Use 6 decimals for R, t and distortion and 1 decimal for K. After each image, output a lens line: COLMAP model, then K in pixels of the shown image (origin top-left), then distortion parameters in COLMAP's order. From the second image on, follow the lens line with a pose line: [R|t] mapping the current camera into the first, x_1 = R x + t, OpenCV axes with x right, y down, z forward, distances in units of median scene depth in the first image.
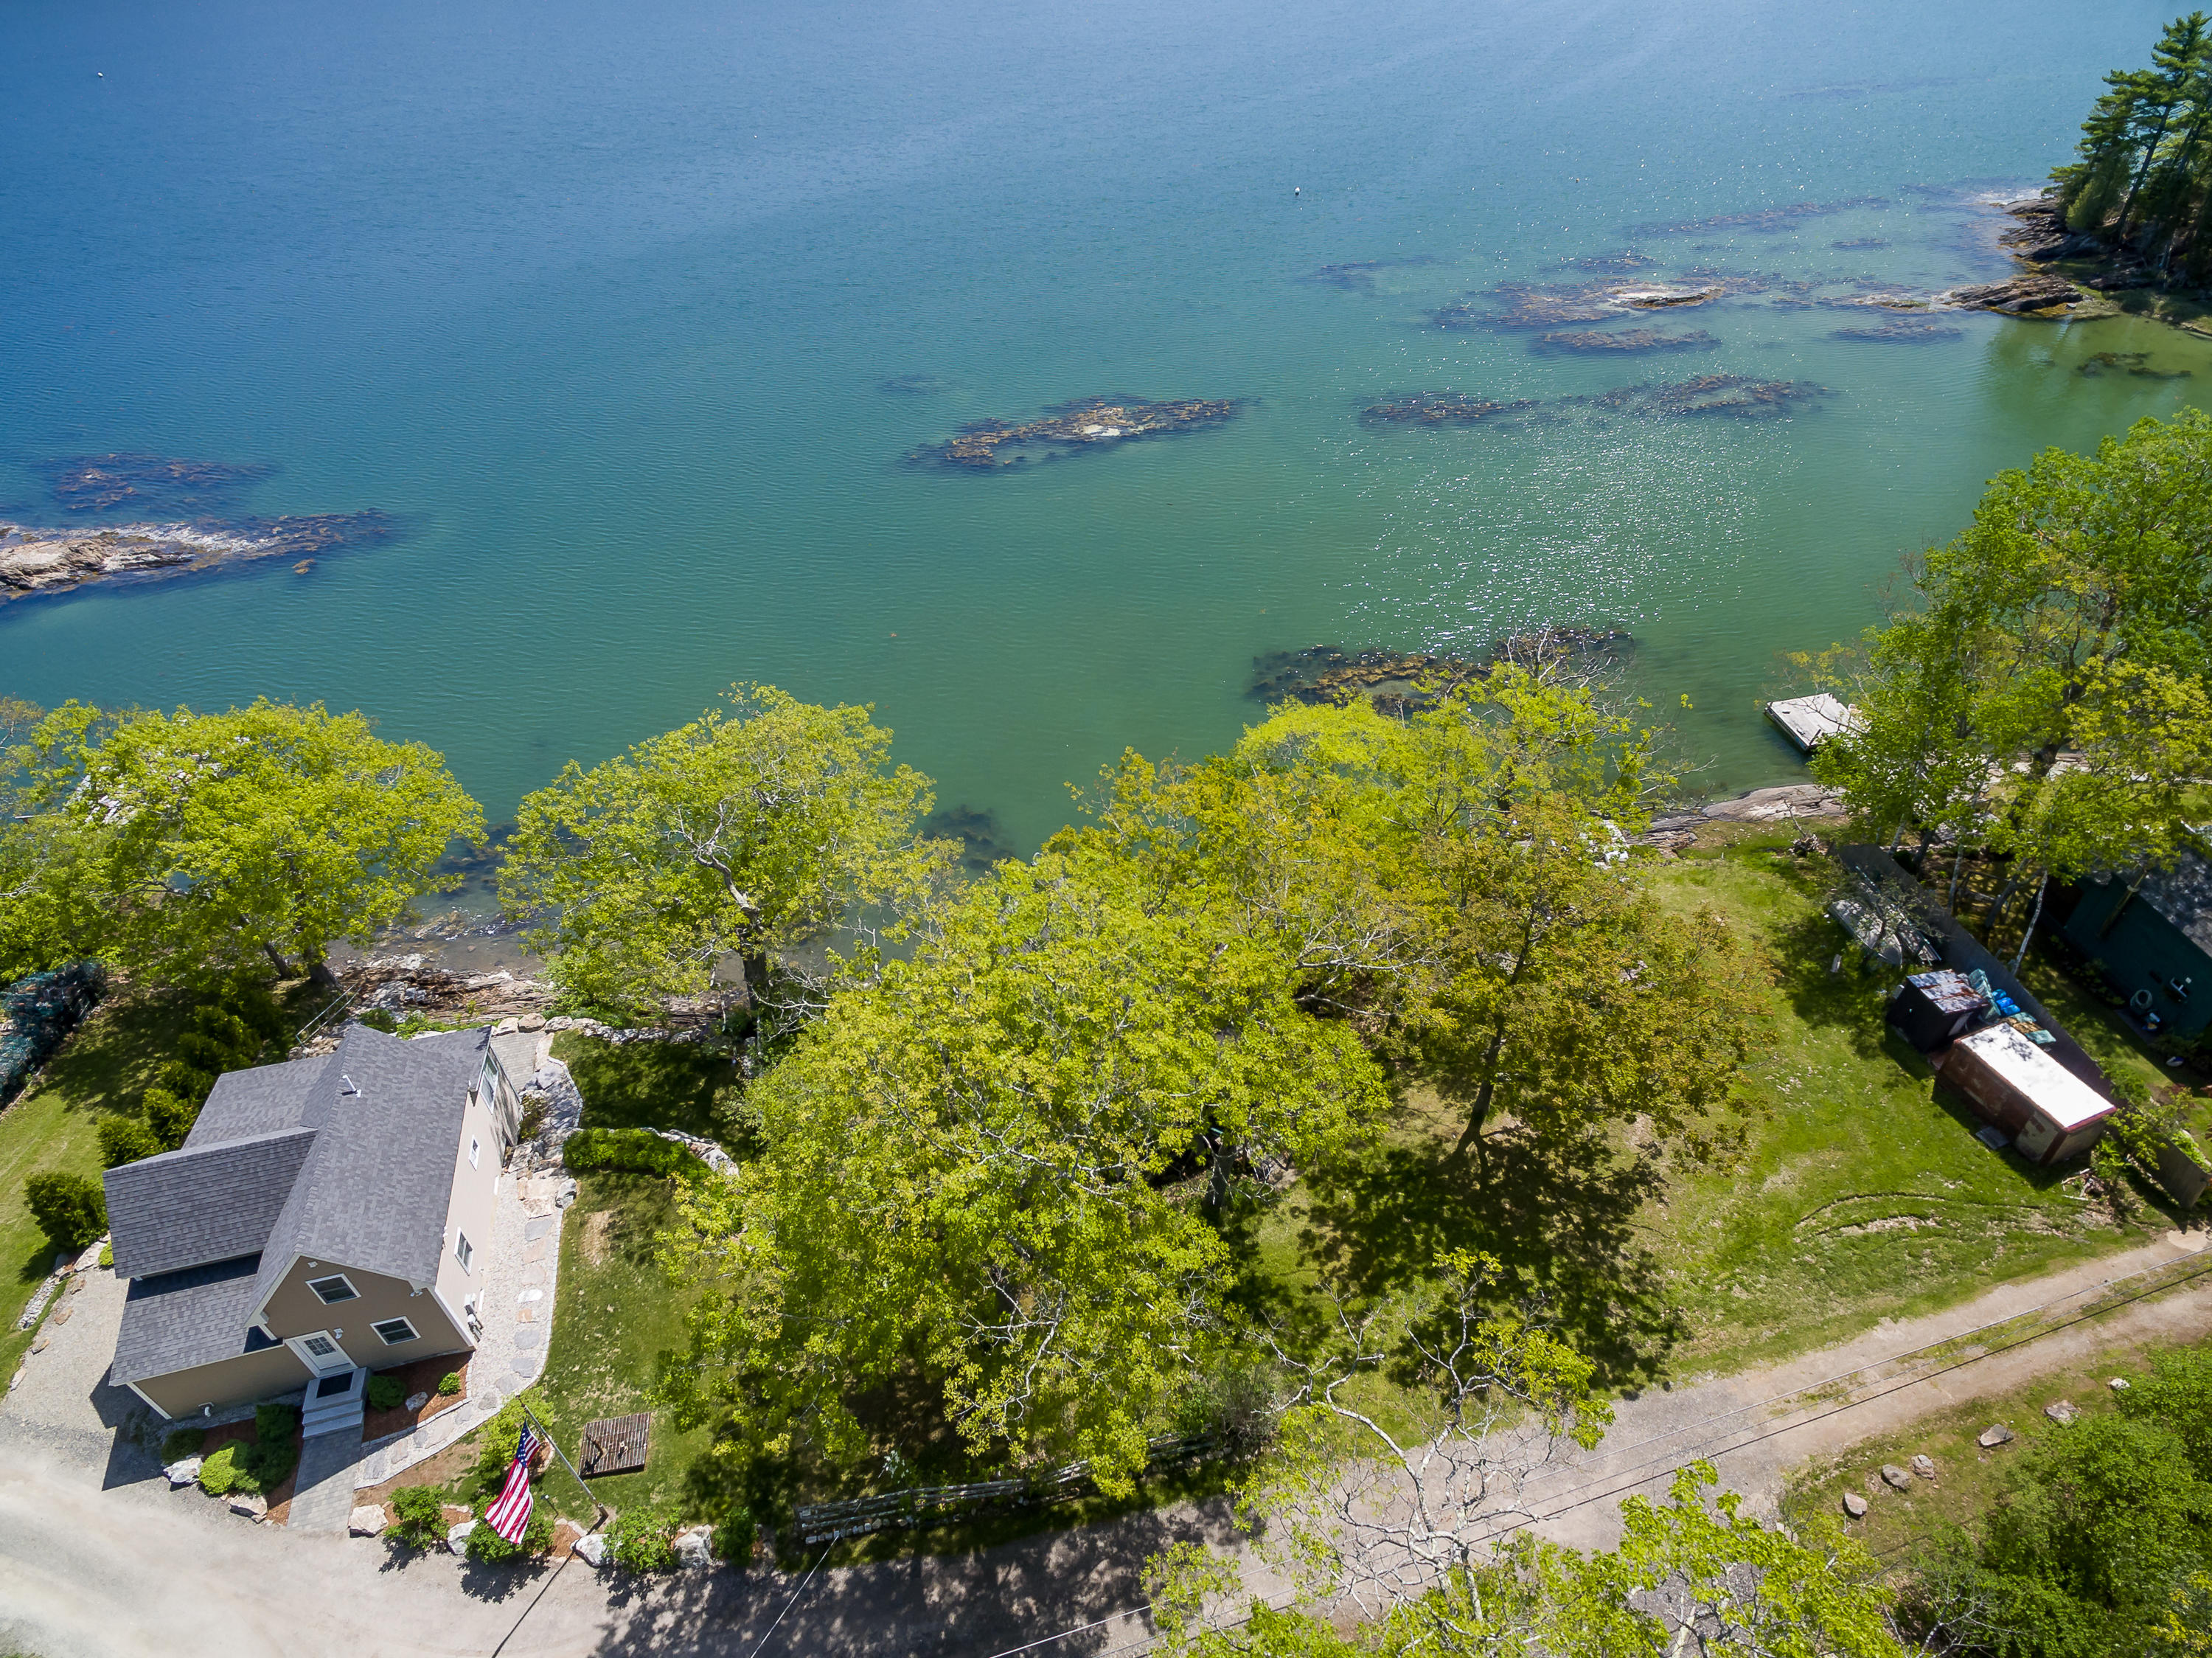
lens RADIAL K [[1264.5, 0, 1106.0], [0, 1264.5, 829.0], [0, 0, 1]] dist [0.010024, -0.003395]
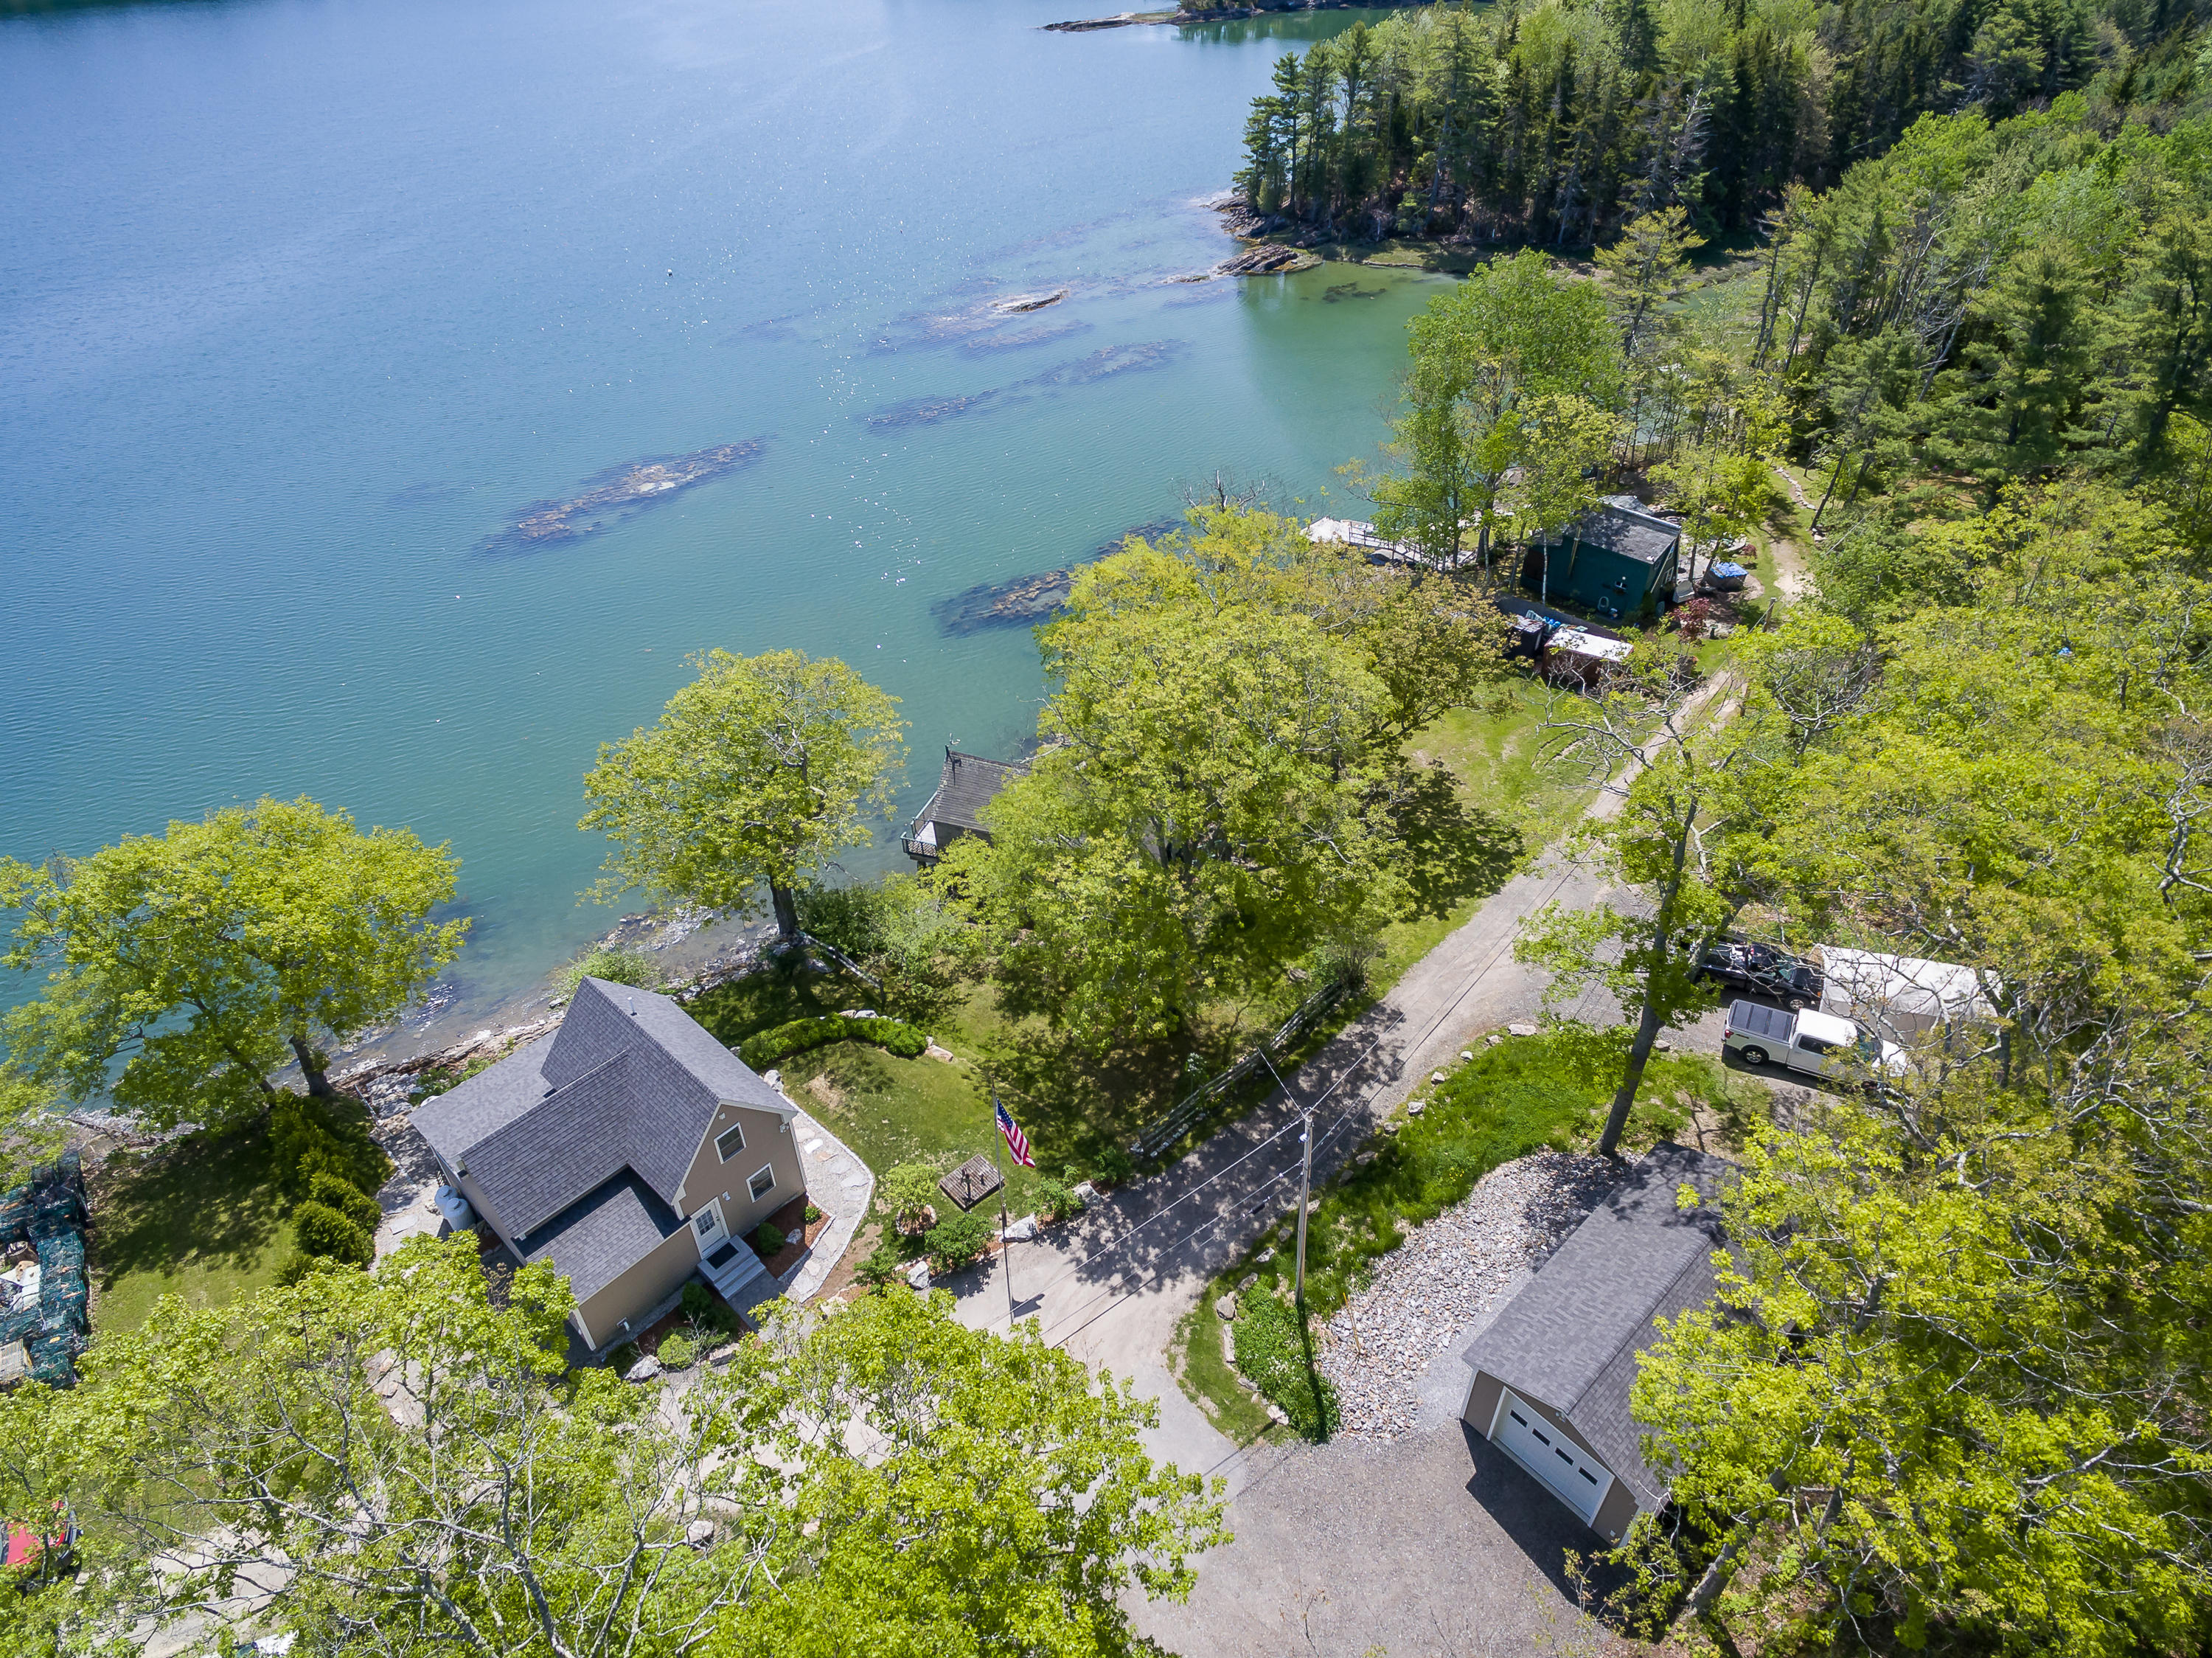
lens RADIAL K [[1264.5, 0, 1106.0], [0, 1264.5, 829.0], [0, 0, 1]] dist [0.010024, -0.003395]
pose [[0.835824, -0.333409, 0.436162, -0.247431], [0.360724, 0.932425, 0.021499, 0.066491], [-0.413856, 0.139365, 0.899611, -0.070939]]
